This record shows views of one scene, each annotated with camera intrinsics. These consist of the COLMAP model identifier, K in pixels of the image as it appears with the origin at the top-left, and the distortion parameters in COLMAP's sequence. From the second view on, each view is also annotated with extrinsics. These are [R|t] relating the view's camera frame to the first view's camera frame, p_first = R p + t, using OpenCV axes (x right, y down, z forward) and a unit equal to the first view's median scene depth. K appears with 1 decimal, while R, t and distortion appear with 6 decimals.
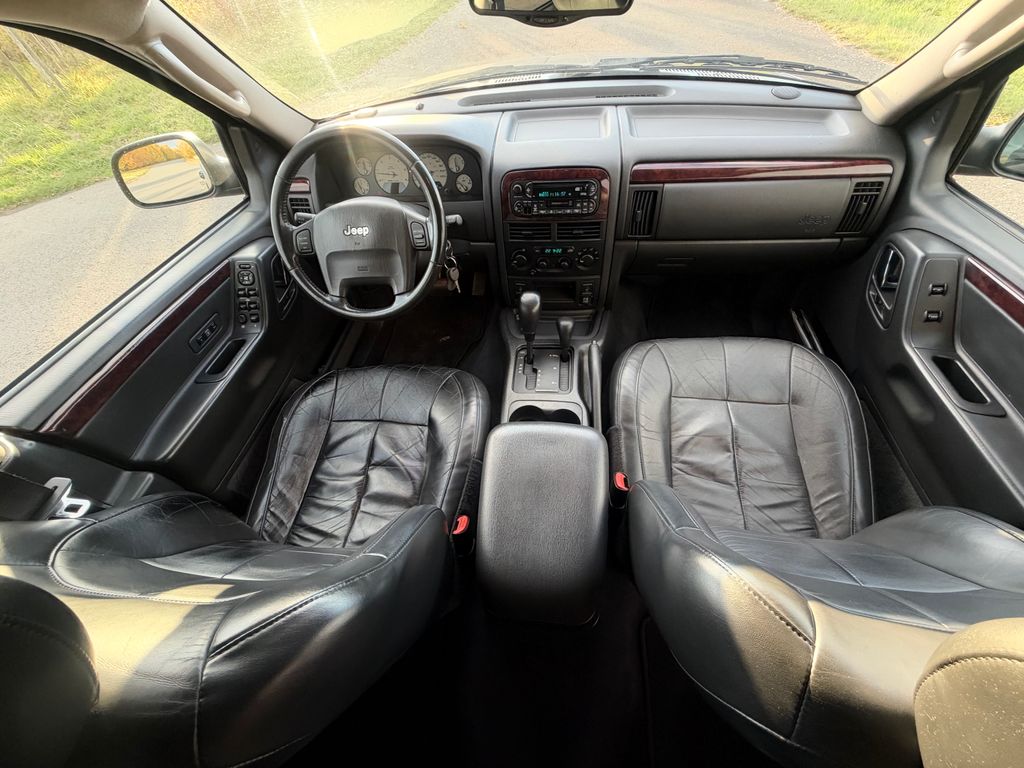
lens RADIAL K [[408.0, 0, 509.1], [0, 408.0, 381.9], [0, 0, 1]] dist [-0.000917, -0.000339]
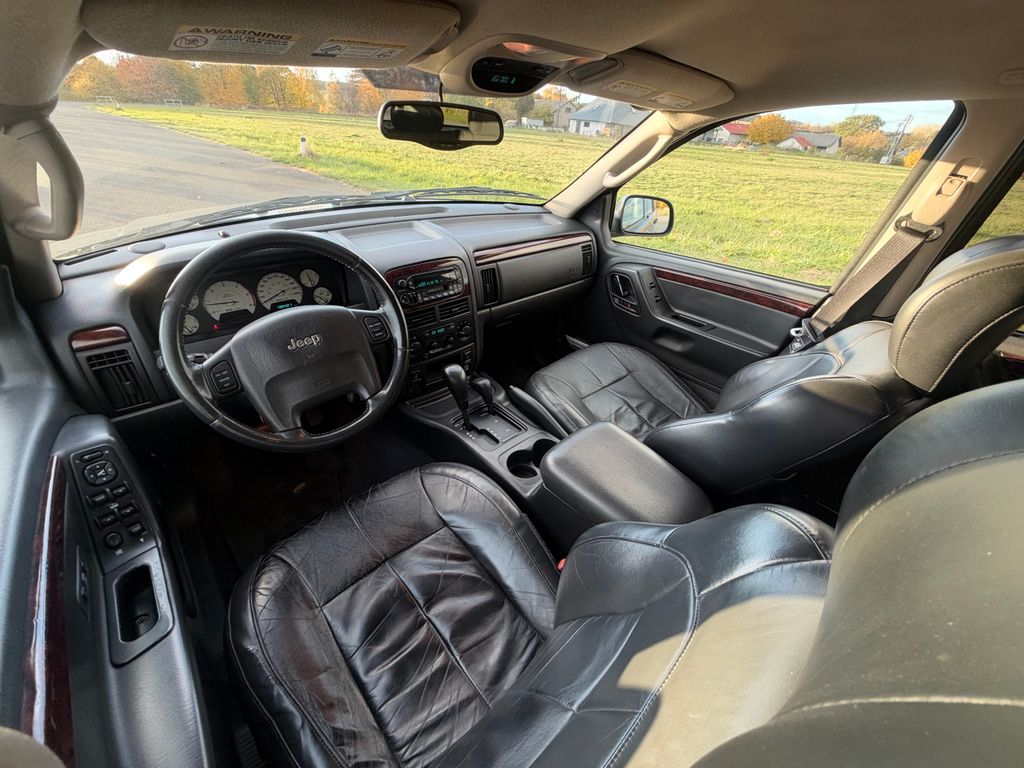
lens RADIAL K [[408.0, 0, 506.9], [0, 408.0, 379.3], [0, 0, 1]] dist [-0.000917, -0.000339]
pose [[0.660026, -0.309720, 0.684426, -0.604219], [0.500394, 0.860785, -0.093028, -0.015915], [-0.560331, 0.403884, 0.723123, 0.164802]]
